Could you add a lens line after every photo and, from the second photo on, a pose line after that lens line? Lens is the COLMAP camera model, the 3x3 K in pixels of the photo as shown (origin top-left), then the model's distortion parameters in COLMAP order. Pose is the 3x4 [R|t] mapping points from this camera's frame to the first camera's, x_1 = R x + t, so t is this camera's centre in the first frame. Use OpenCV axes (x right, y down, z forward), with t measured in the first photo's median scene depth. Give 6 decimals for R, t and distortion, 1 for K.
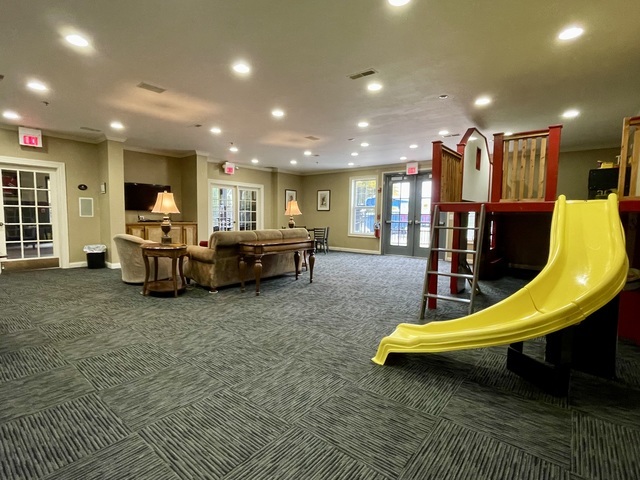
lens RADIAL K [[316.0, 0, 314.0], [0, 316.0, 242.8], [0, 0, 1]] dist [-0.005015, -0.000557]
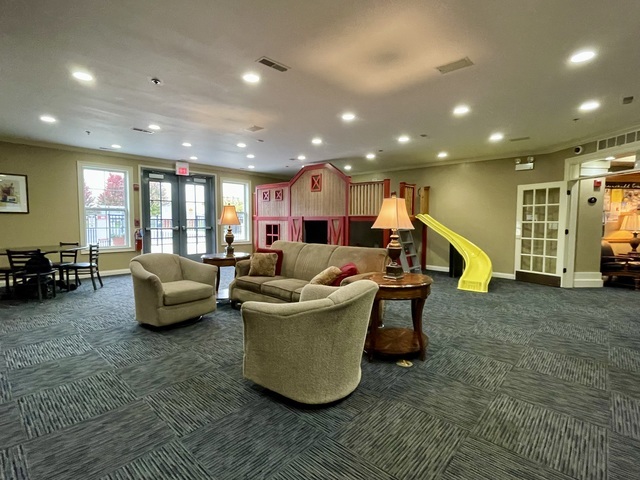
lens RADIAL K [[316.0, 0, 314.0], [0, 316.0, 242.8], [0, 0, 1]] dist [-0.005015, -0.000557]
pose [[0.061260, -0.083563, 0.994618, -0.558952], [0.076931, 0.993920, 0.078766, -0.064307], [-0.995153, 0.071692, 0.067316, 0.555197]]
